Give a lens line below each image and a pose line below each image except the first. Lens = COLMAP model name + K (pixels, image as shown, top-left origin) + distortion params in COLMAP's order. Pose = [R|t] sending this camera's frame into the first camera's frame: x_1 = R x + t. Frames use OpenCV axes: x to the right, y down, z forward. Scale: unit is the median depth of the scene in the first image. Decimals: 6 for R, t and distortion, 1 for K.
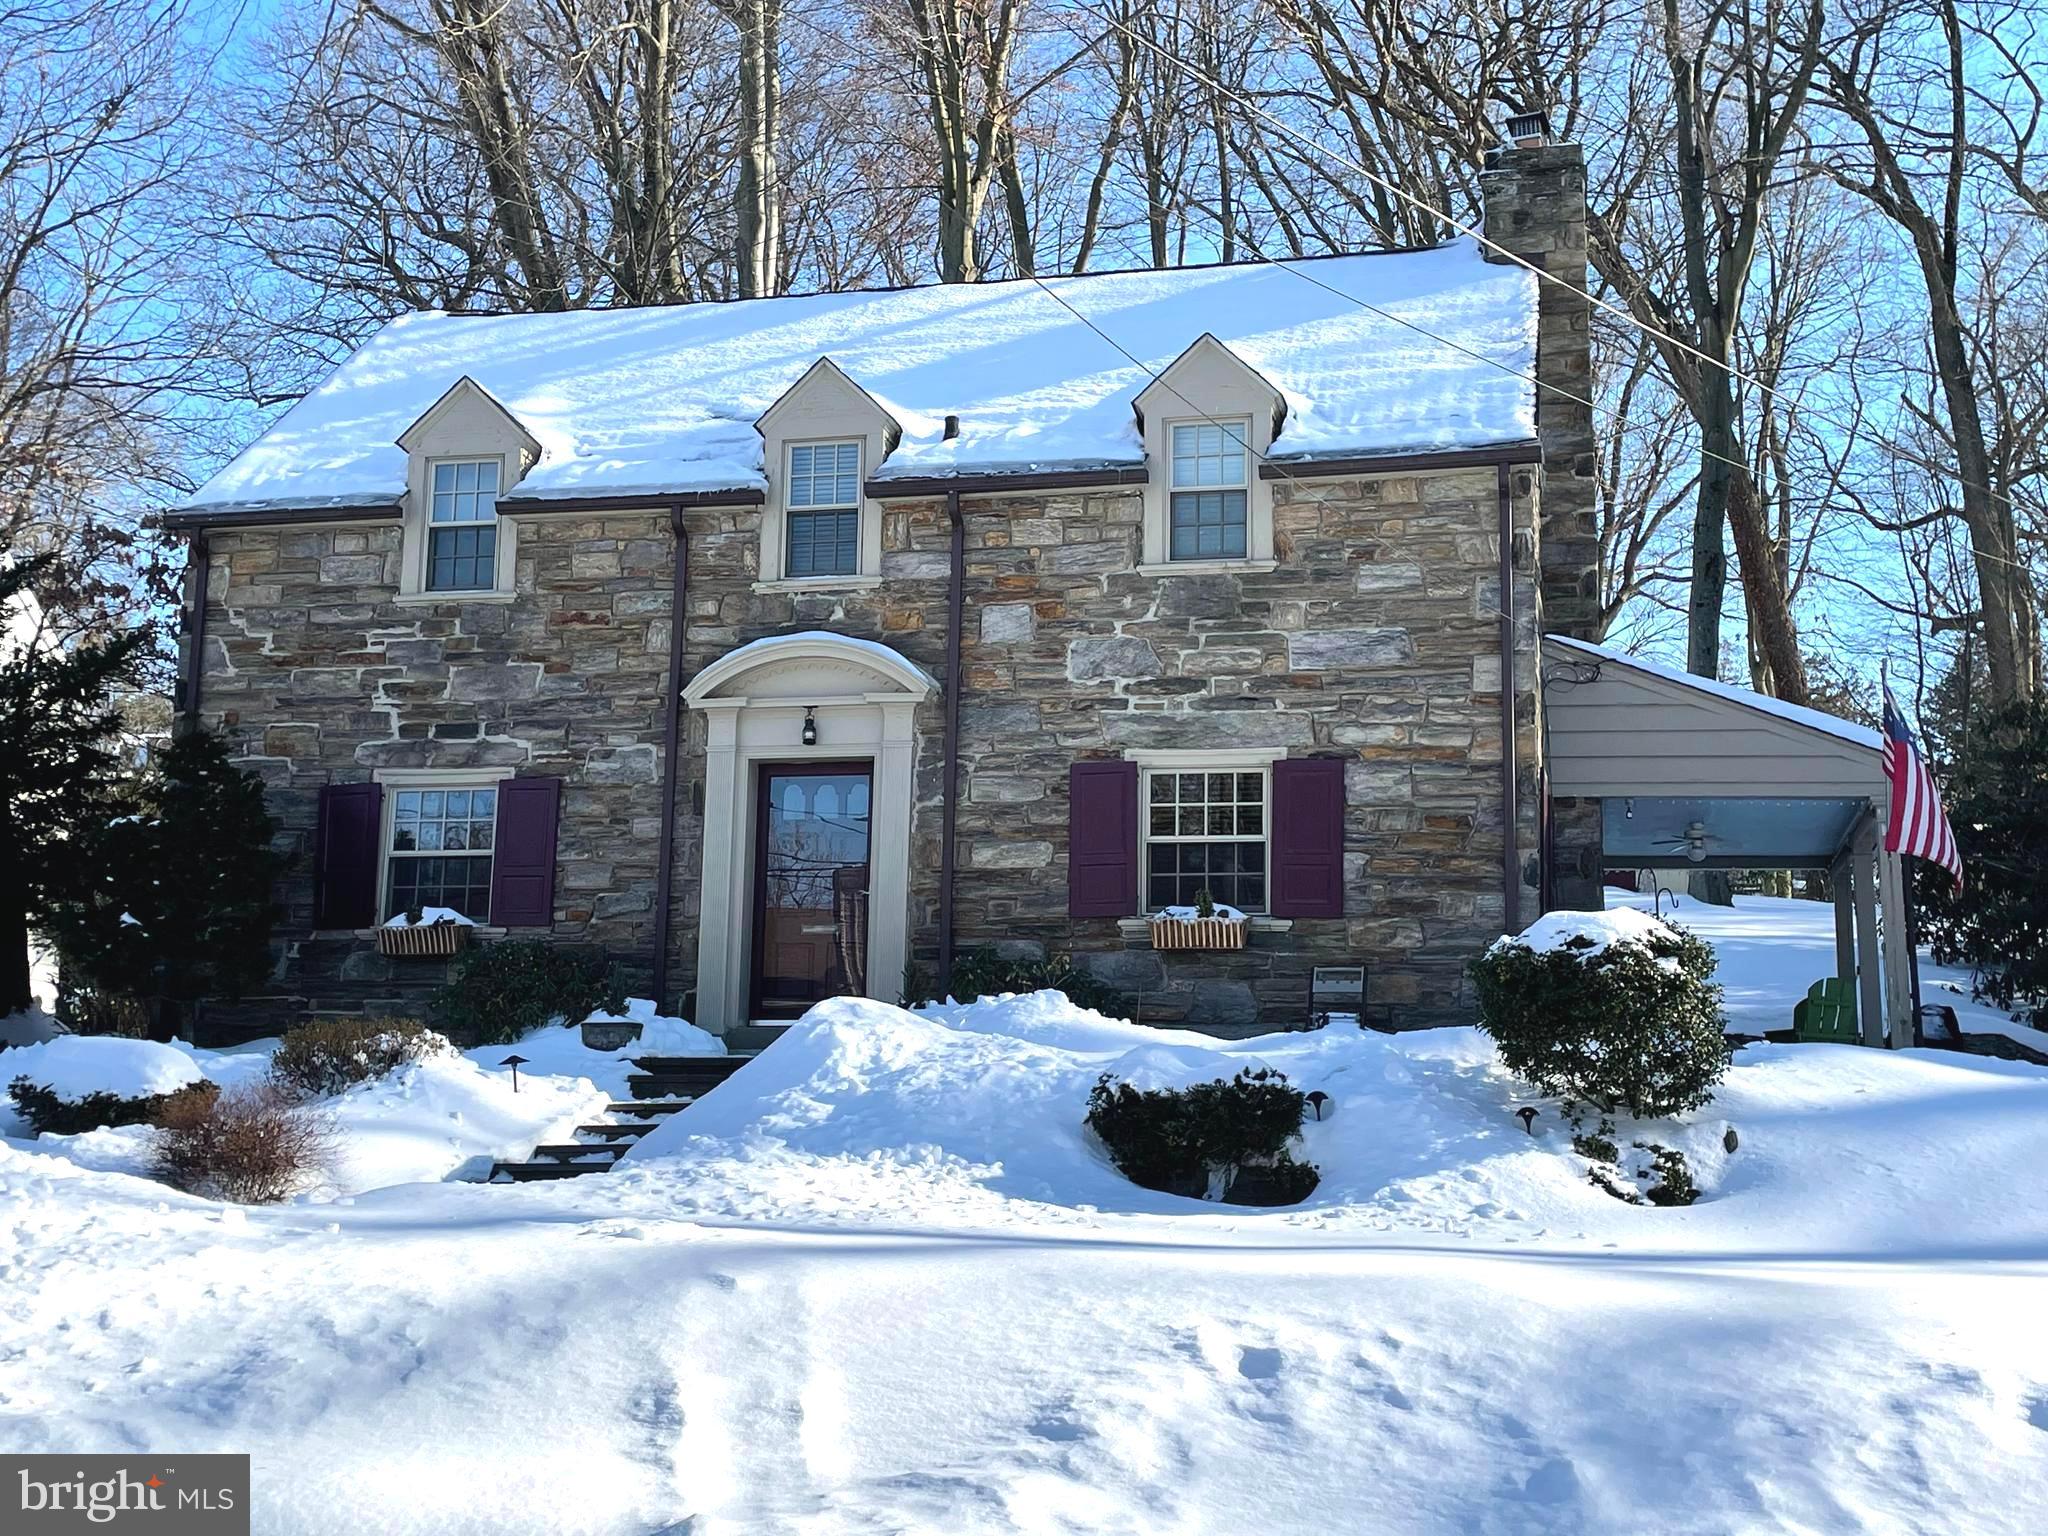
lens RADIAL K [[2583.8, 0, 1000.5], [0, 2583.8, 736.8], [0, 0, 1]] dist [0.105042, 0.000000]
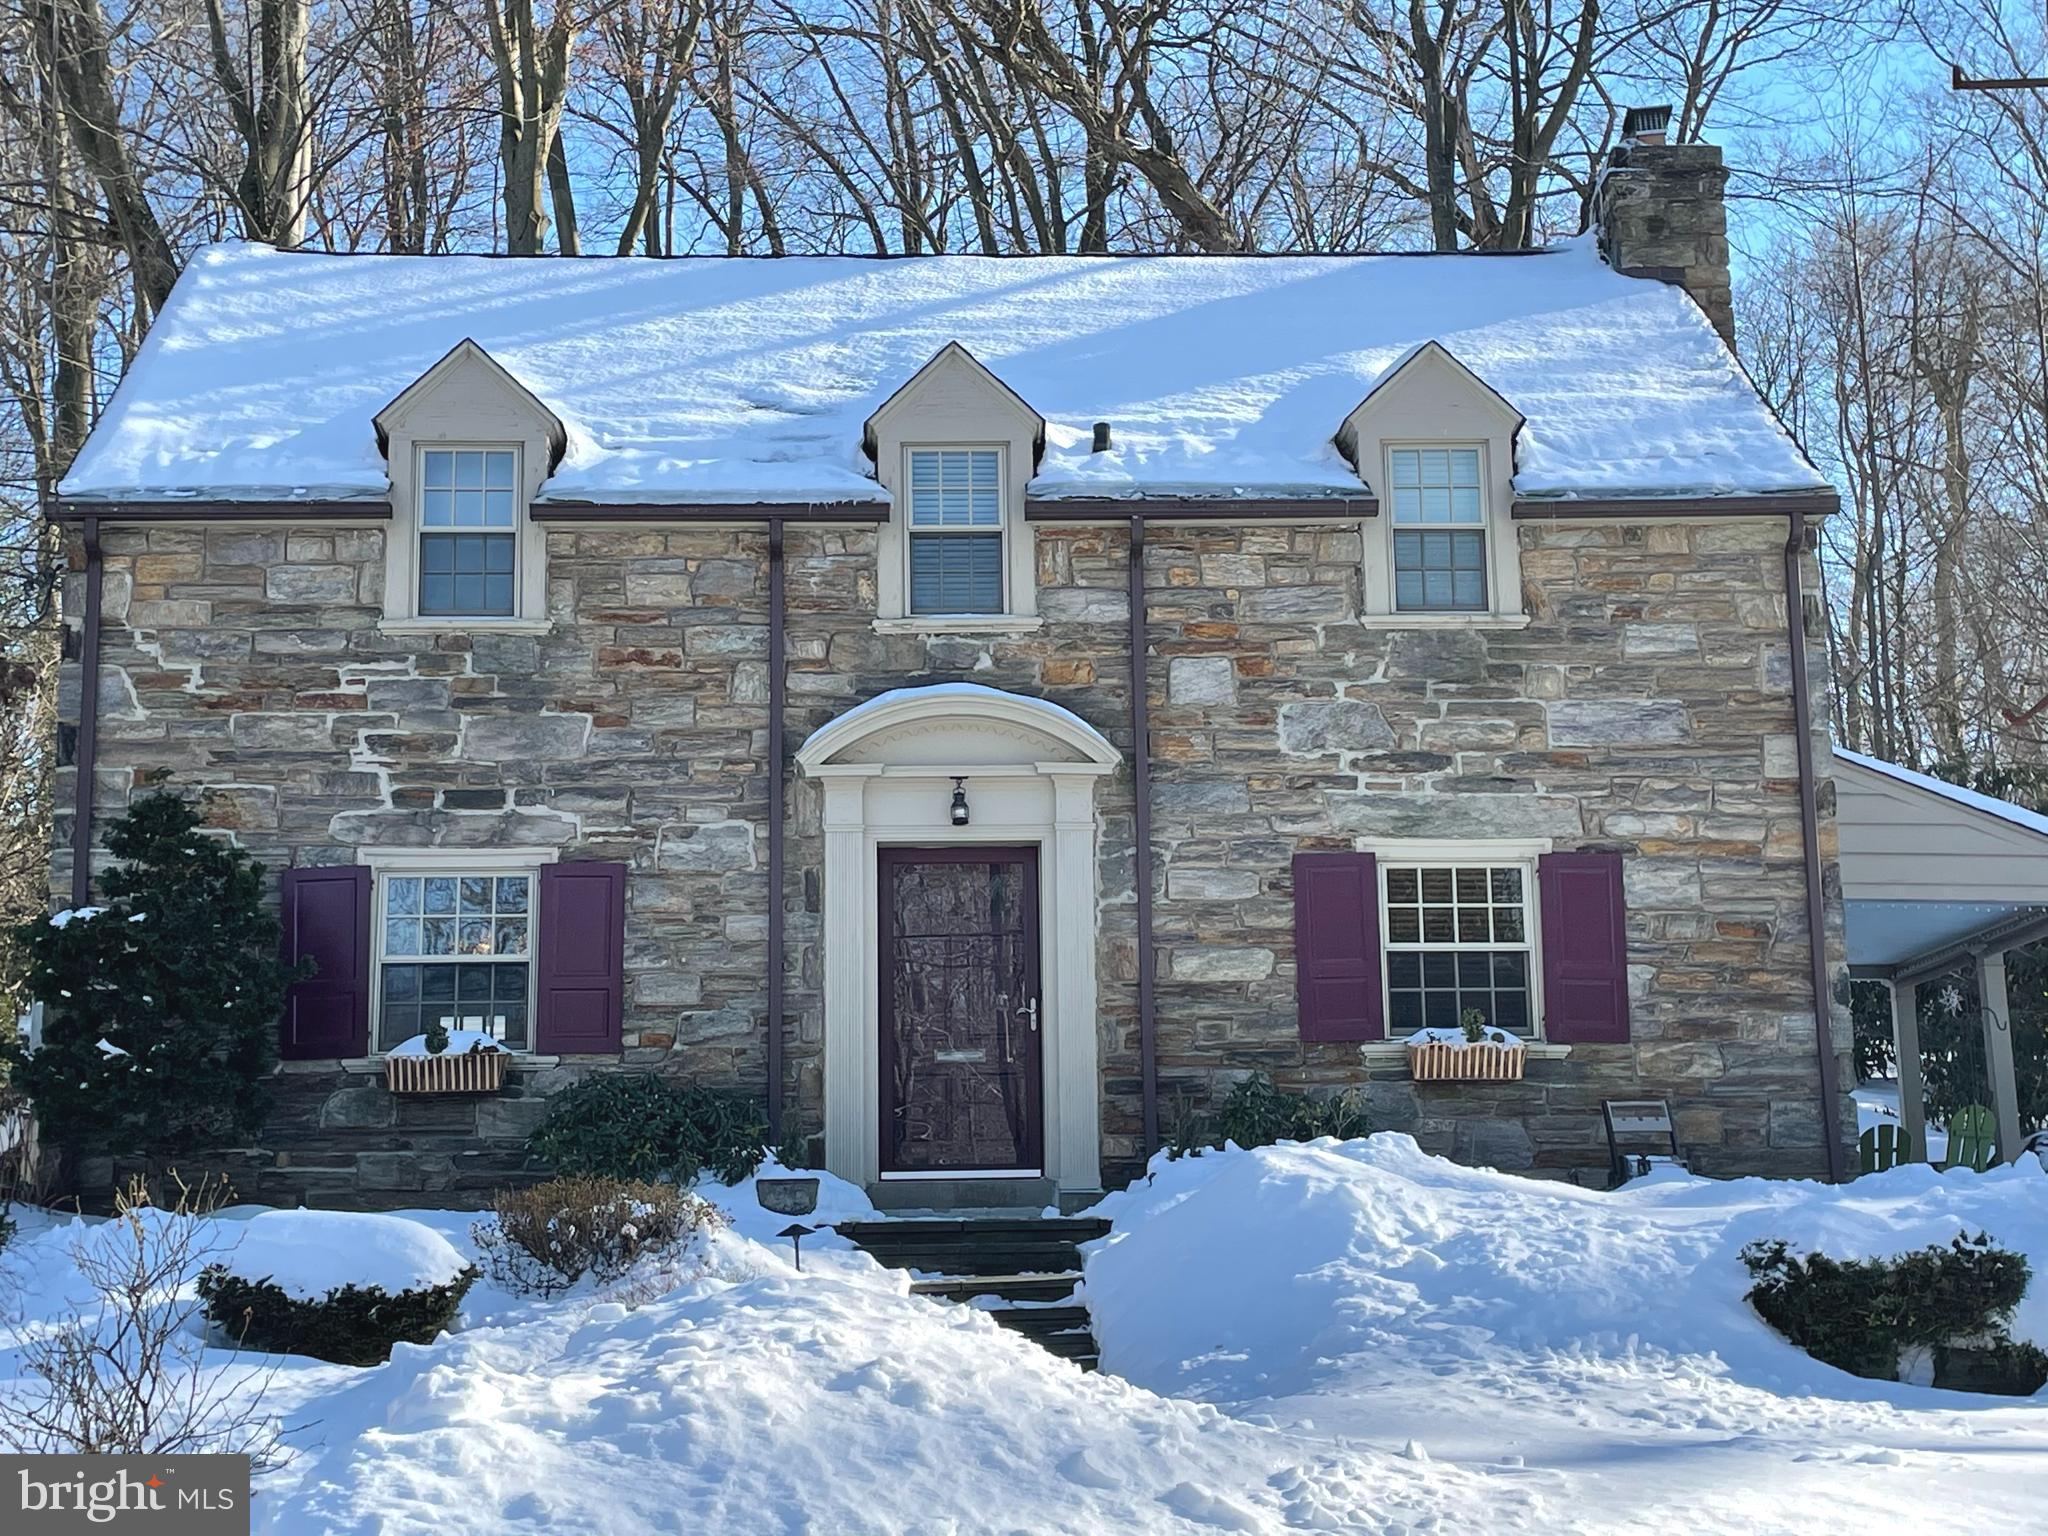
lens RADIAL K [[2999.4, 0, 1023.6], [0, 2999.4, 766.9], [0, 0, 1]] dist [0.088255, 0.000000]
pose [[0.961185, 0.022639, 0.274975, -0.309528], [-0.017587, 0.999628, -0.020824, 0.004019], [-0.275344, 0.015180, 0.961226, 0.105150]]
